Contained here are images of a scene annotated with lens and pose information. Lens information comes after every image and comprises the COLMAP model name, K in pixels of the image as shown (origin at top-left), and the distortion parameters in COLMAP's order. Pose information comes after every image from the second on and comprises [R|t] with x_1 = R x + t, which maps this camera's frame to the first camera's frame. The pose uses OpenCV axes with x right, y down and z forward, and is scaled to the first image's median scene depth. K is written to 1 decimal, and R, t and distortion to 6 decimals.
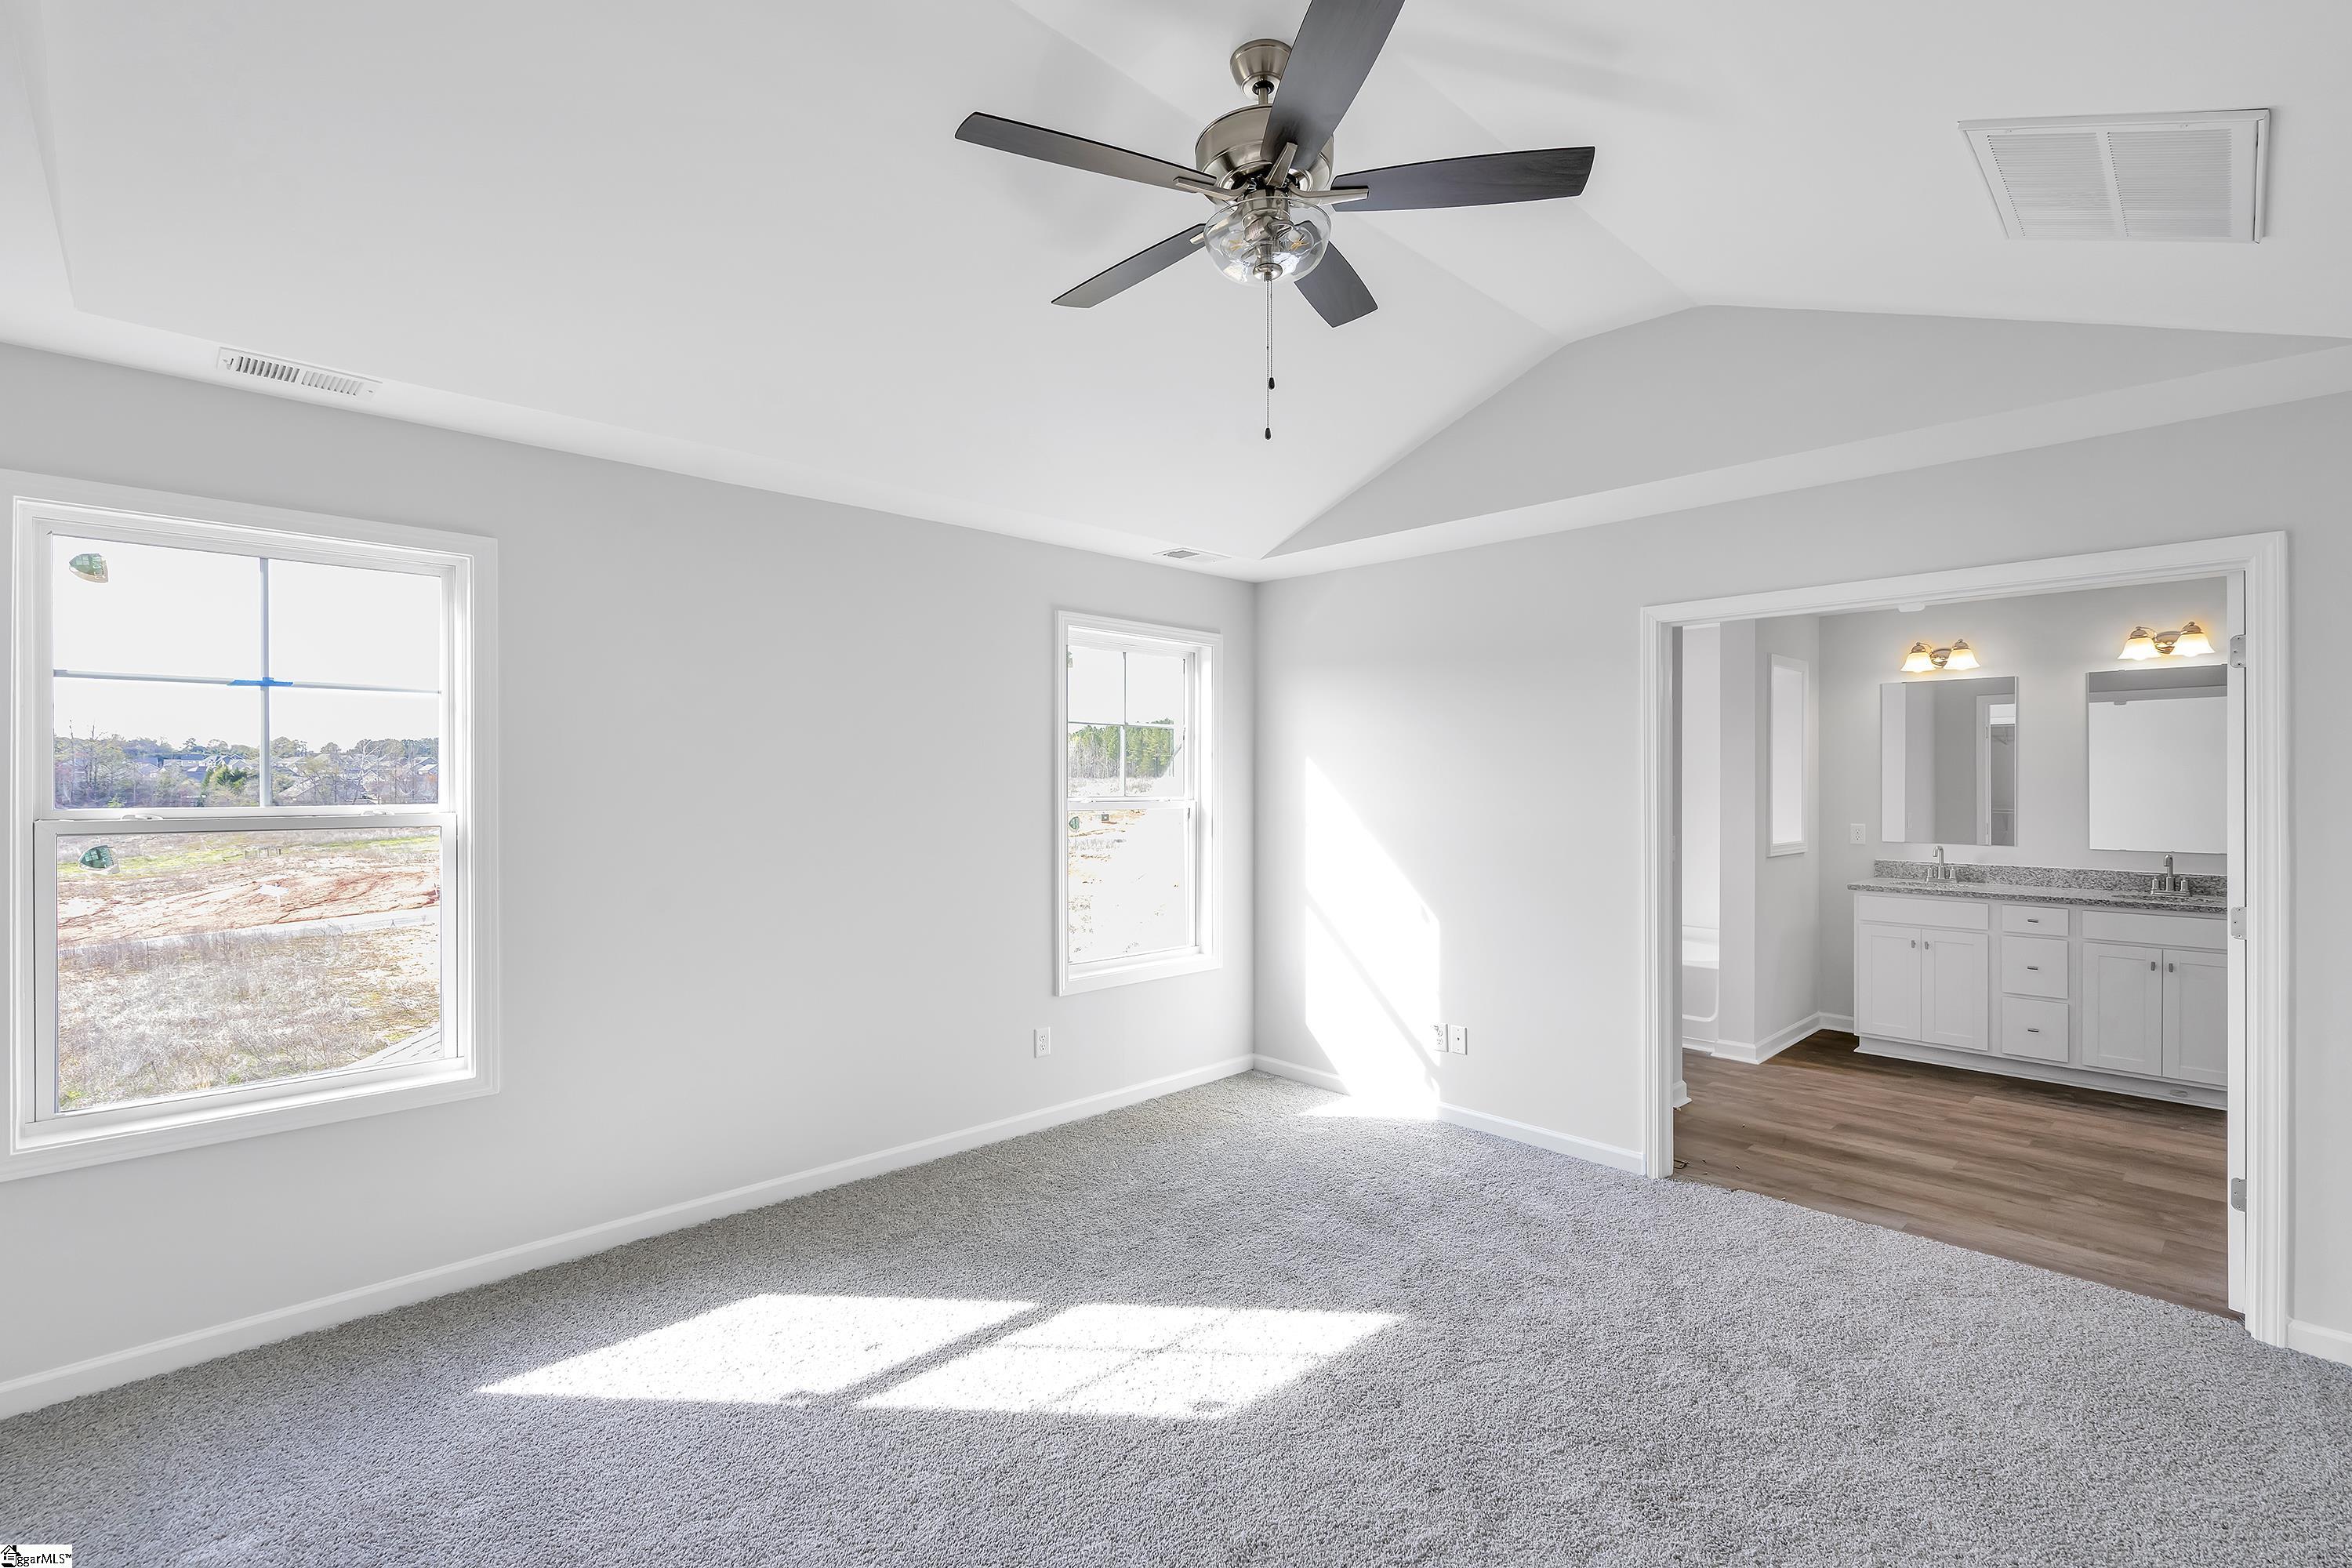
lens RADIAL K [[1050.8, 0, 1175.2], [0, 1050.8, 788.3], [0, 0, 1]] dist [-0.003331, 0.001570]
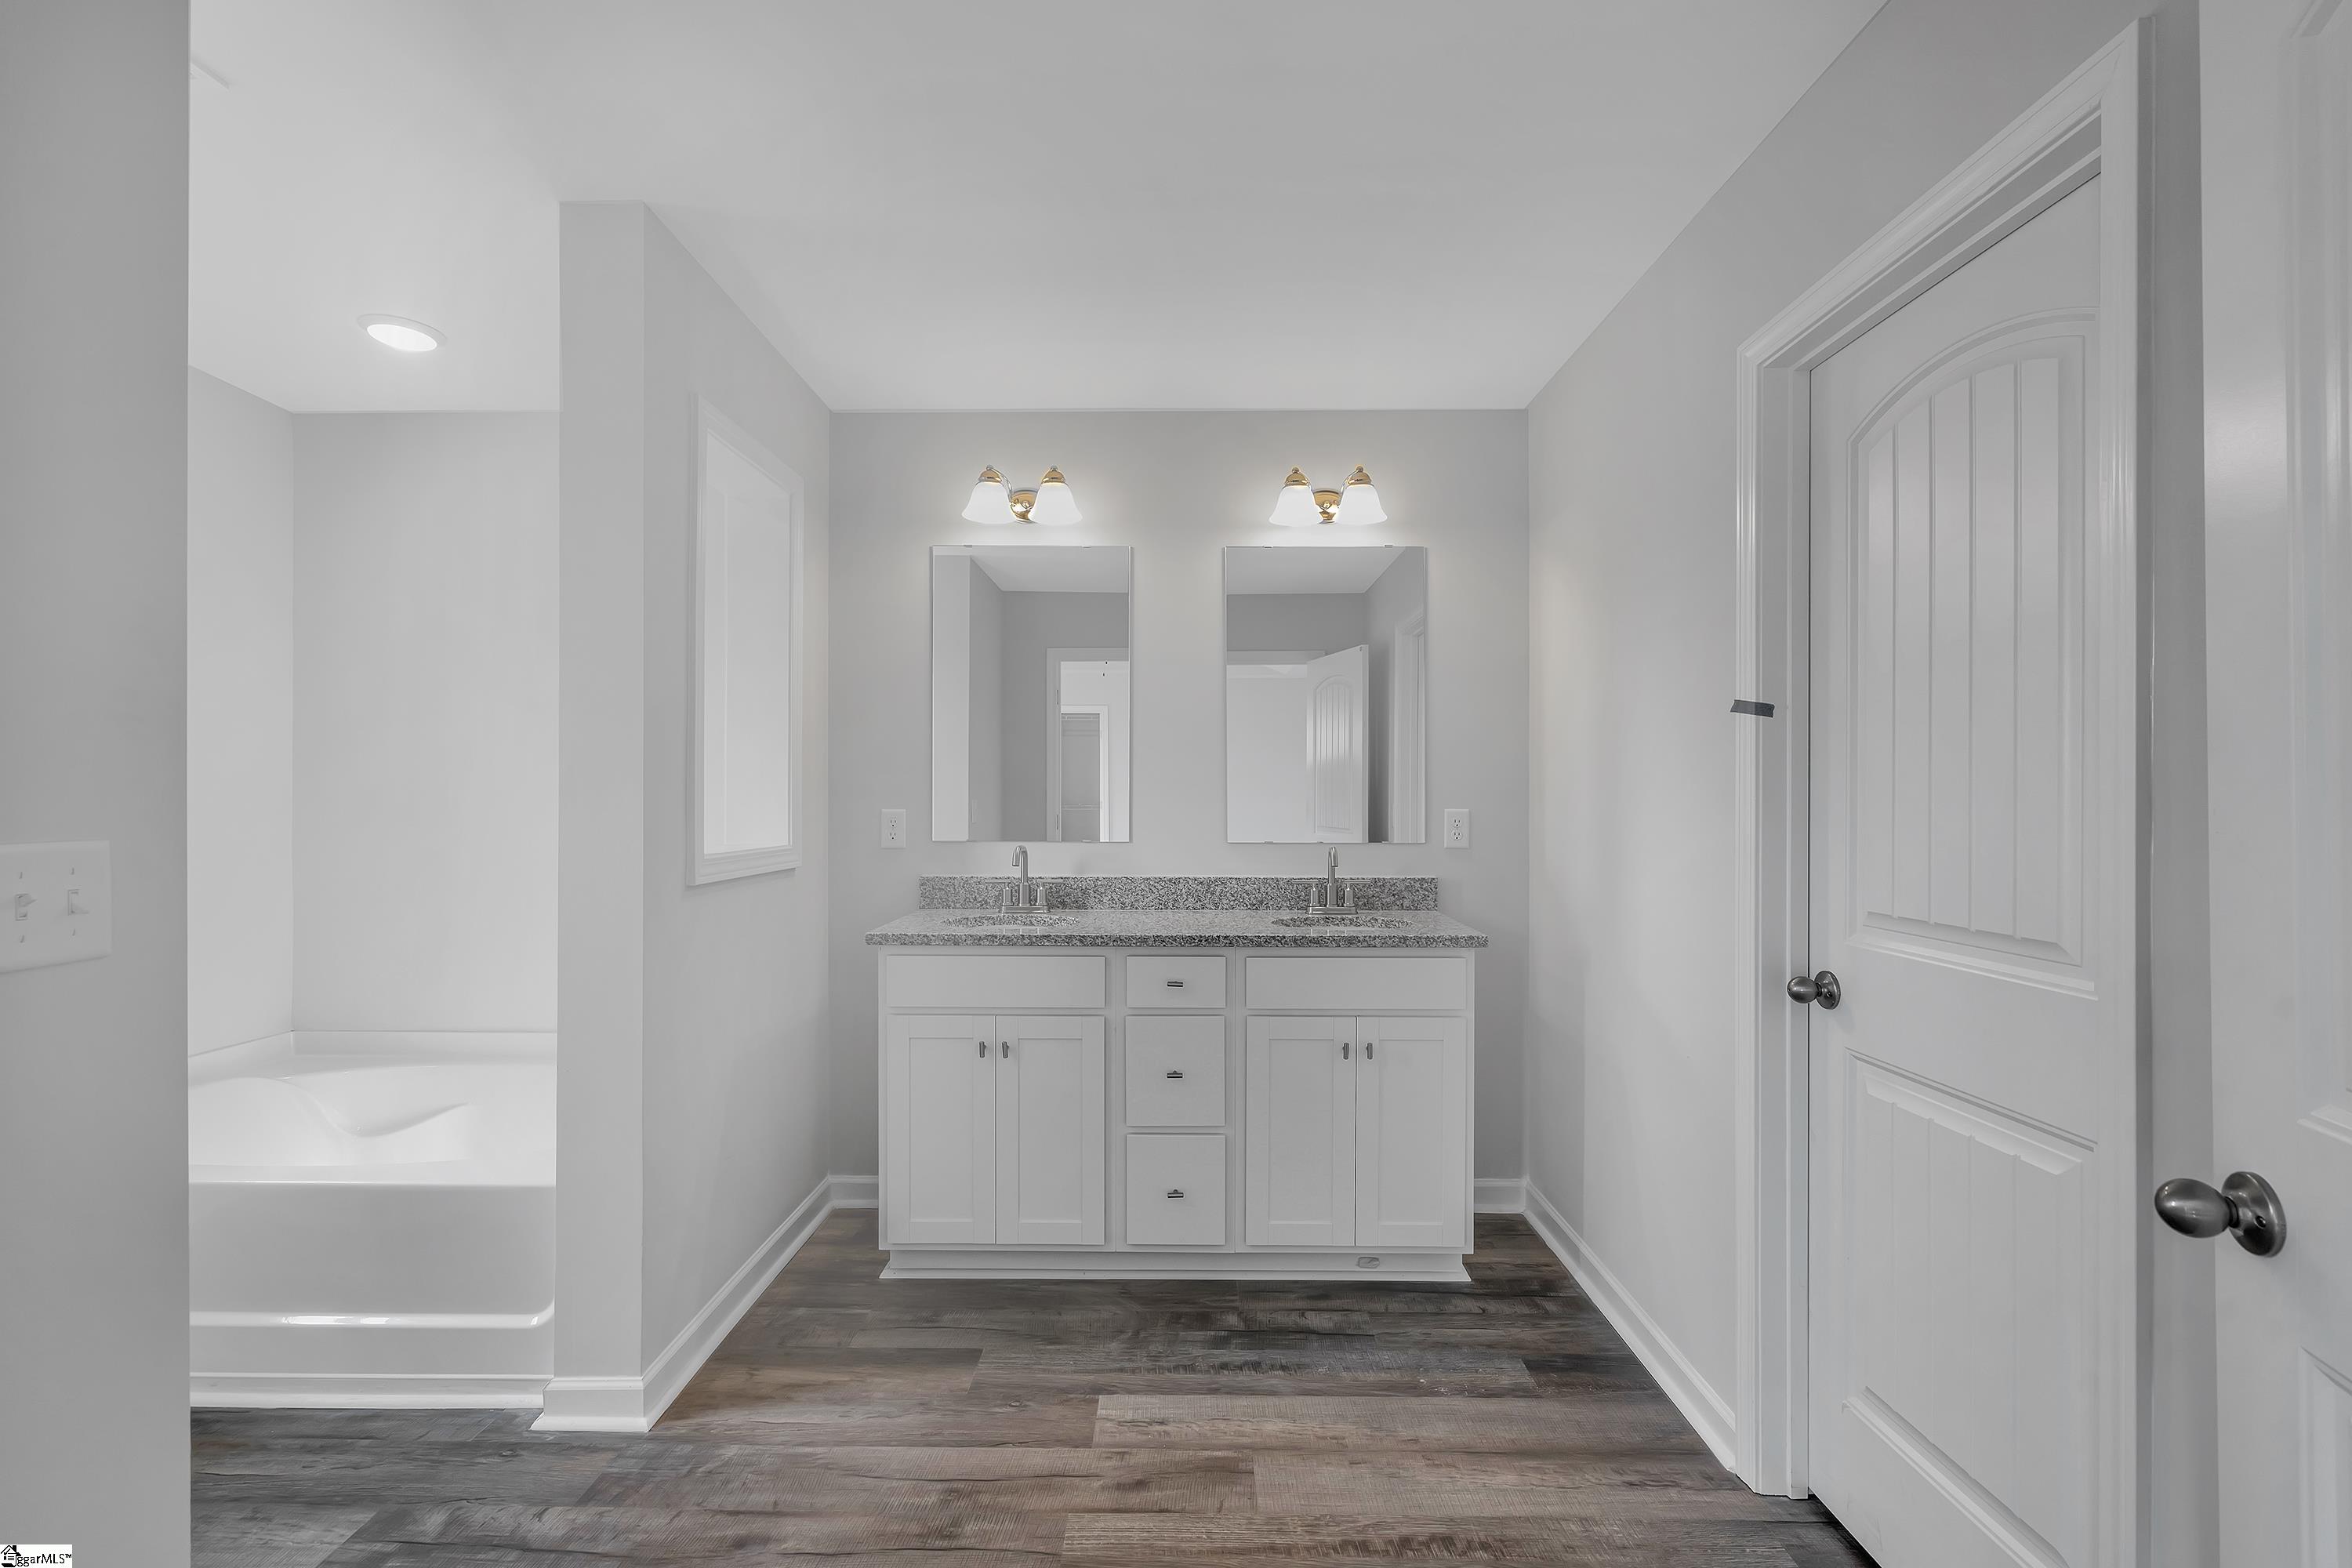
lens RADIAL K [[1050.8, 0, 1175.2], [0, 1050.8, 788.3], [0, 0, 1]] dist [-0.003331, 0.001570]
pose [[0.696326, 0.006455, 0.717697, 0.402137], [0.002942, 0.999925, -0.011847, 0.032360], [-0.717720, 0.010361, 0.696255, 0.576713]]
